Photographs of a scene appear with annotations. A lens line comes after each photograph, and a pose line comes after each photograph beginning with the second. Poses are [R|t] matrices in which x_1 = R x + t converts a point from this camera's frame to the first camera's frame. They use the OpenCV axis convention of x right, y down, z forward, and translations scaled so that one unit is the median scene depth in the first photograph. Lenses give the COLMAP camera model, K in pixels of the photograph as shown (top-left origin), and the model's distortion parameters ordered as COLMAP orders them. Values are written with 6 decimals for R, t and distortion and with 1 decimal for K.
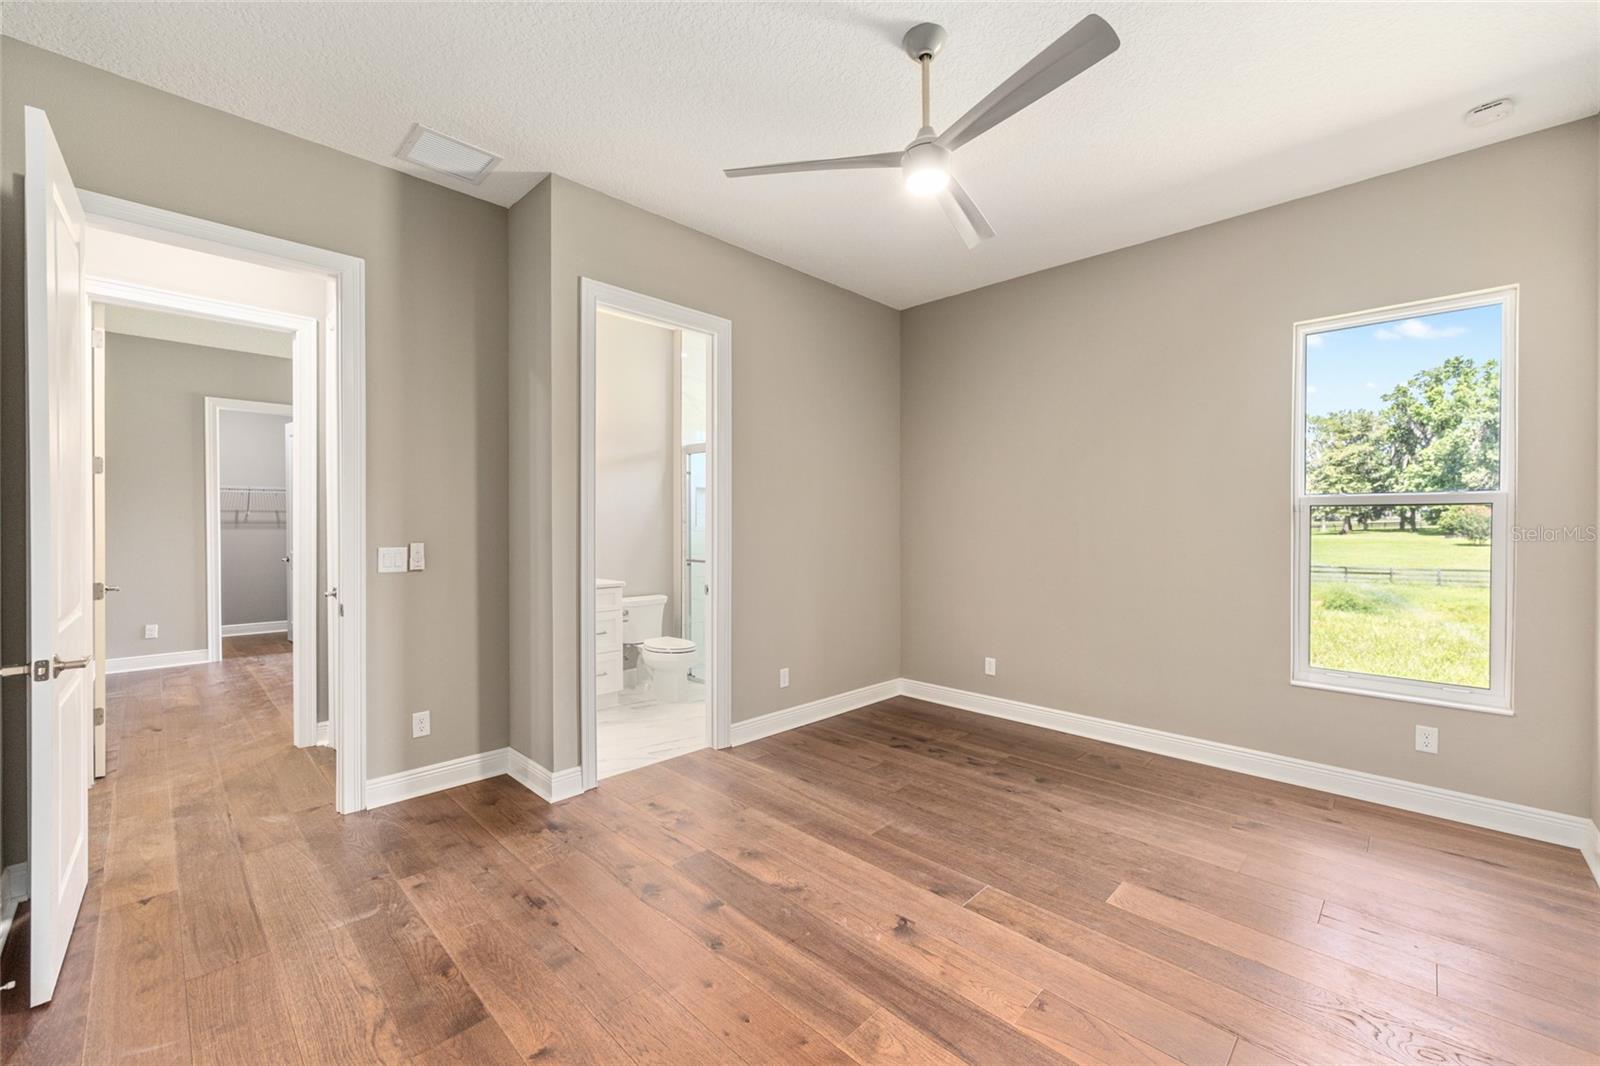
lens RADIAL K [[645.1, 0, 789.5], [0, 645.1, 520.1], [0, 0, 1]] dist [-0.002696, -0.000306]
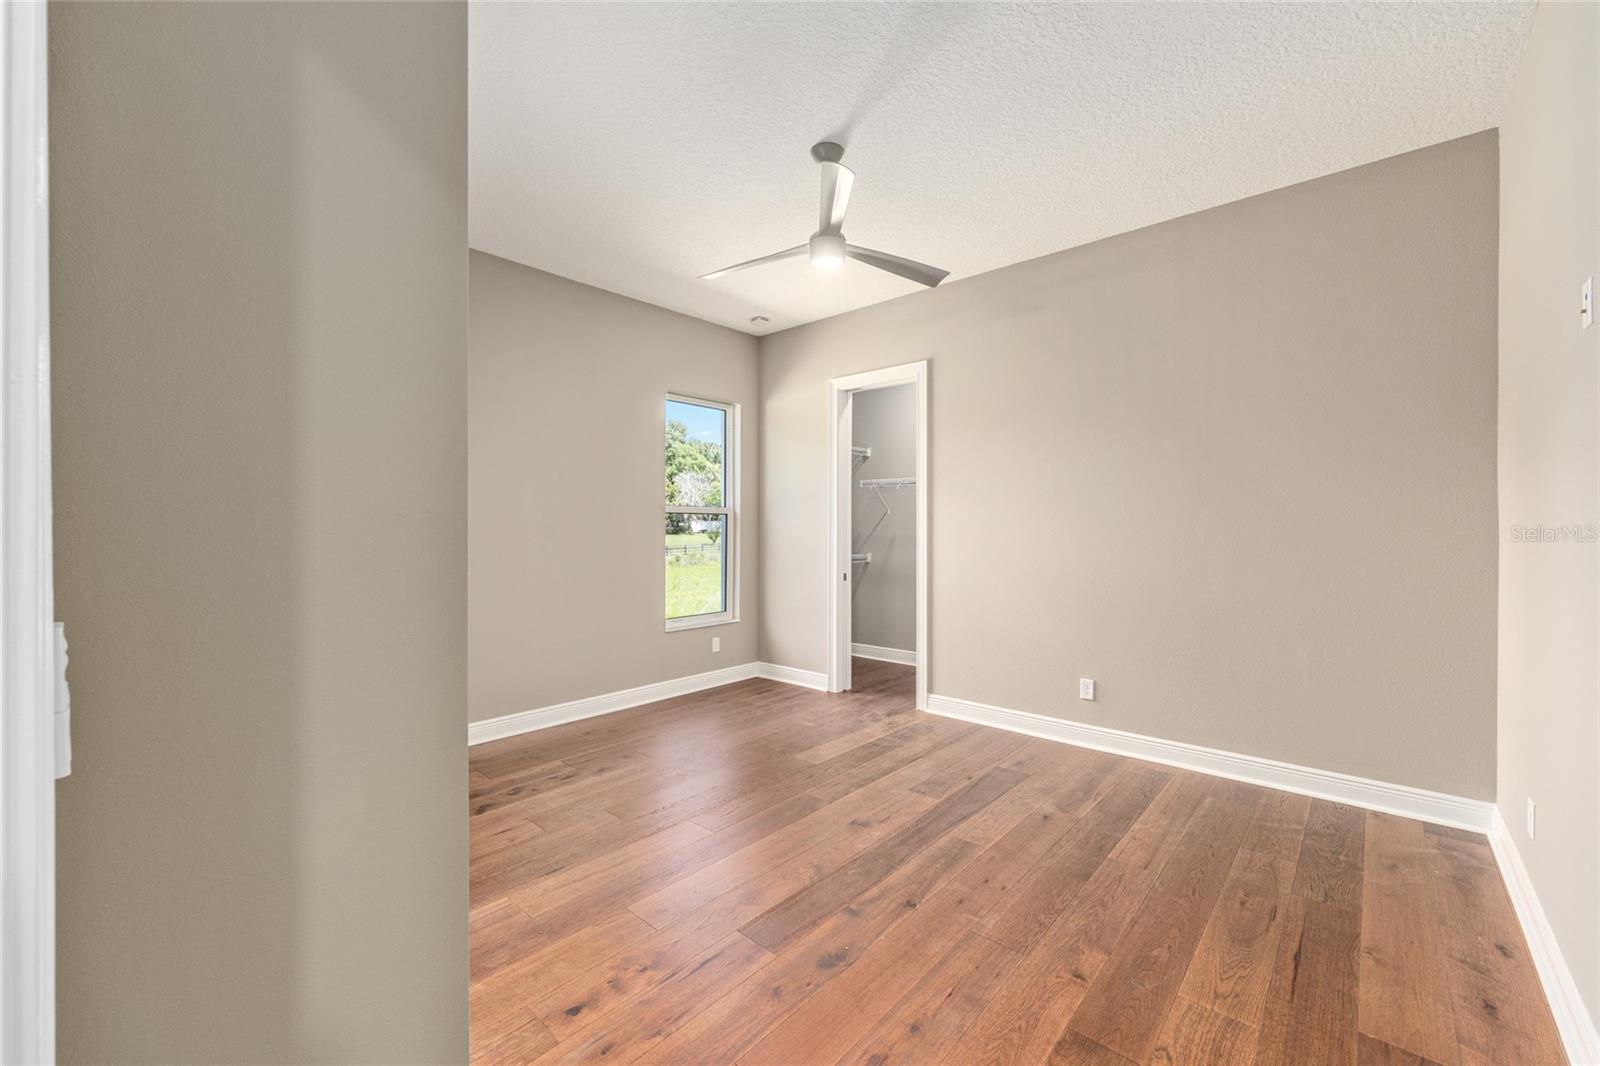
lens RADIAL K [[645.1, 0, 807.9], [0, 645.1, 535.7], [0, 0, 1]] dist [-0.002696, -0.000306]
pose [[-0.069173, -0.014723, 0.997496, -1.094834], [-0.007730, 0.999869, 0.014222, 0.006449], [-0.997575, -0.006727, -0.069278, 1.142785]]
